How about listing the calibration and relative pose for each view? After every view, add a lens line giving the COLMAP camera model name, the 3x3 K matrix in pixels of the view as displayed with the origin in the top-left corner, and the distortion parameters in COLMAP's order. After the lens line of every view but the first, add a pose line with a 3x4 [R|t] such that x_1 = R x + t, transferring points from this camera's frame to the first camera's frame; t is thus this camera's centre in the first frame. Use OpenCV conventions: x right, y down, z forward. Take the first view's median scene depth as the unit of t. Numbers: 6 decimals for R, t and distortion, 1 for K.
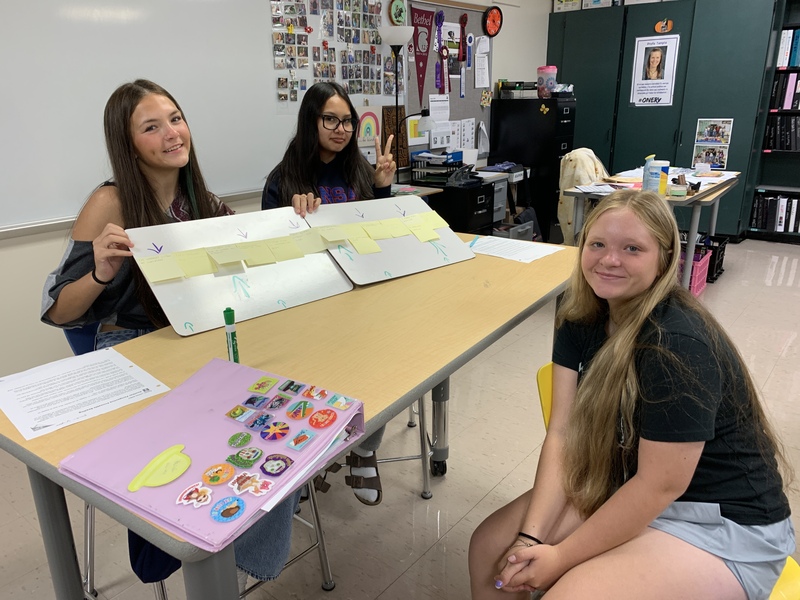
lens RADIAL K [[605.1, 0, 389.5], [0, 605.1, 294.7], [0, 0, 1]] dist [0.014588, -0.010247]
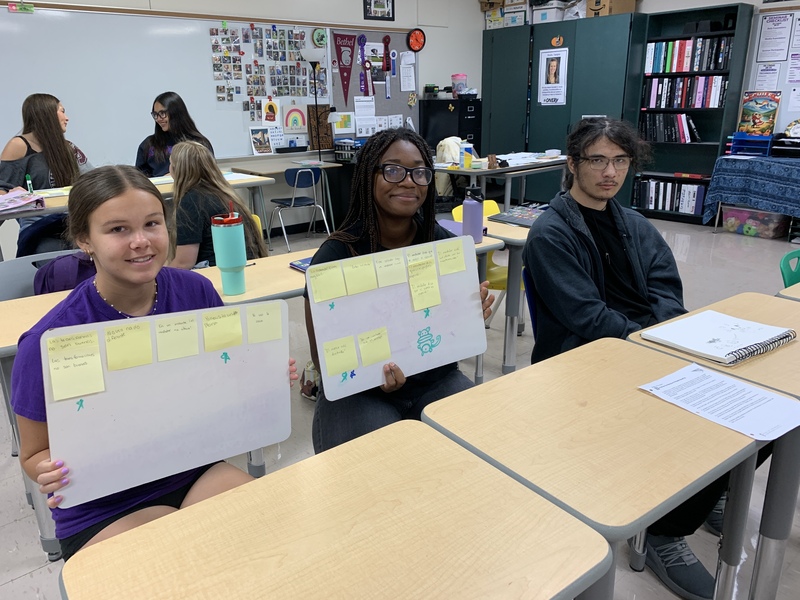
lens RADIAL K [[605.1, 0, 394.6], [0, 605.1, 295.5], [0, 0, 1]] dist [0.014588, -0.010247]
pose [[0.985680, 0.050146, -0.161000, 0.373357], [-0.050061, 0.998736, 0.004584, 0.096083], [0.161026, 0.003542, 0.986944, -0.298014]]
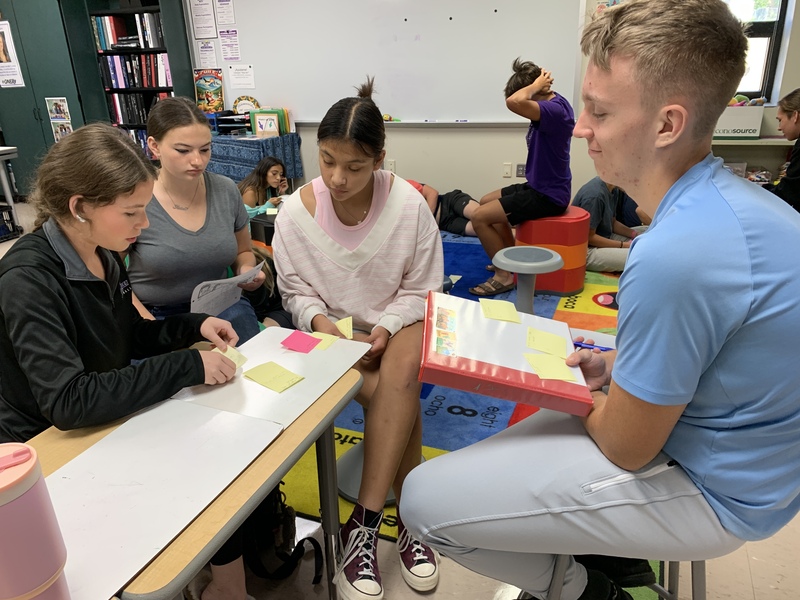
lens RADIAL K [[605.1, 0, 395.5], [0, 605.1, 299.5], [0, 0, 1]] dist [0.014588, -0.010247]
pose [[0.959129, -0.119073, 0.256697, 0.855438], [0.107957, 0.992519, 0.057020, 0.088144], [-0.261566, -0.026978, 0.964809, -0.269640]]
